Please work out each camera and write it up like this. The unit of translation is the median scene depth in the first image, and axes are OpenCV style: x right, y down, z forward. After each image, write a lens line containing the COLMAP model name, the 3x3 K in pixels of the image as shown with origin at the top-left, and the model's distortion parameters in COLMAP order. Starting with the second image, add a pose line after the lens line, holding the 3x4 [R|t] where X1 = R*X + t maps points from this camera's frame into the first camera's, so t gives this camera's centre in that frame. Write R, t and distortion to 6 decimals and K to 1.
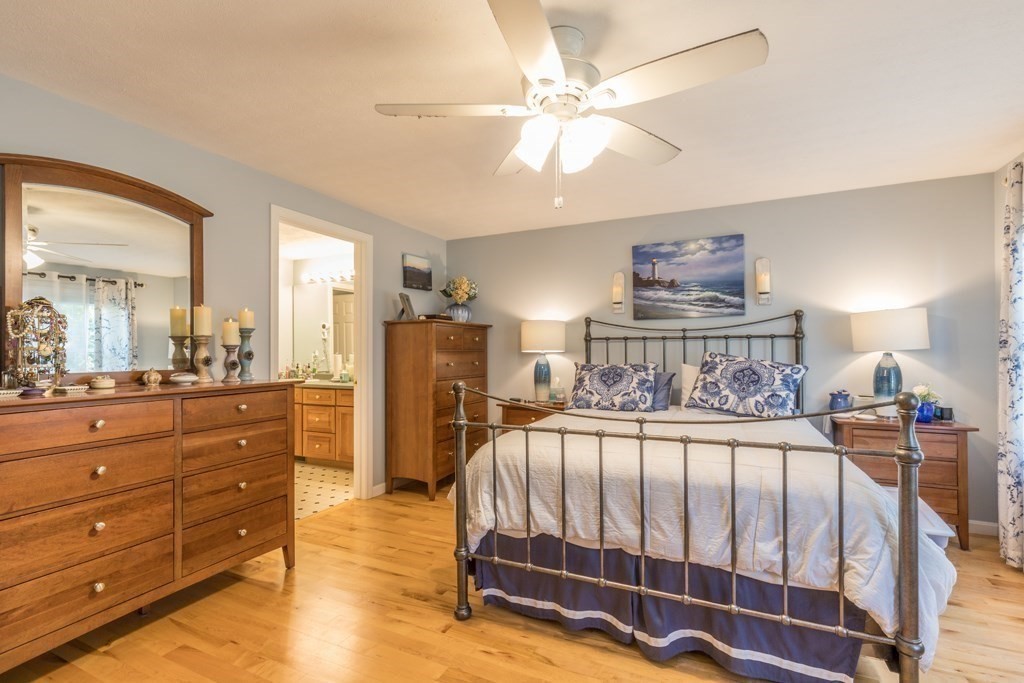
lens RADIAL K [[466.5, 0, 512.0], [0, 466.5, 341.5], [0, 0, 1]] dist [0.009327, -0.000082]
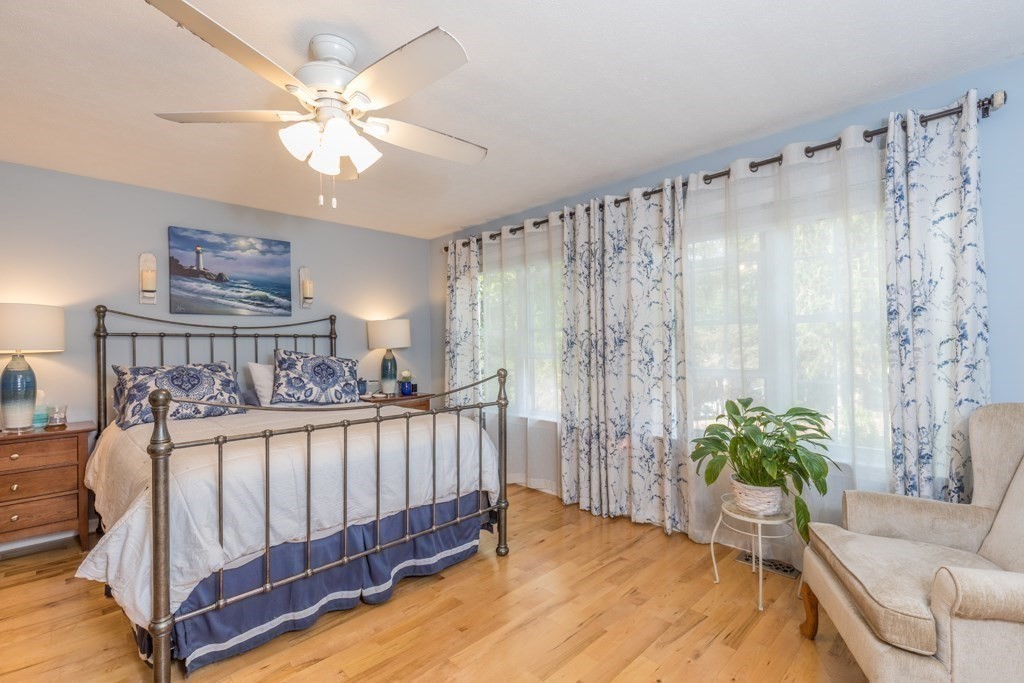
lens RADIAL K [[466.5, 0, 512.0], [0, 466.5, 341.5], [0, 0, 1]] dist [0.009327, -0.000082]
pose [[0.344743, 0.009085, 0.938653, -0.362239], [-0.008805, 0.999940, -0.006444, 0.005501], [-0.938656, -0.006044, 0.344802, 0.137378]]
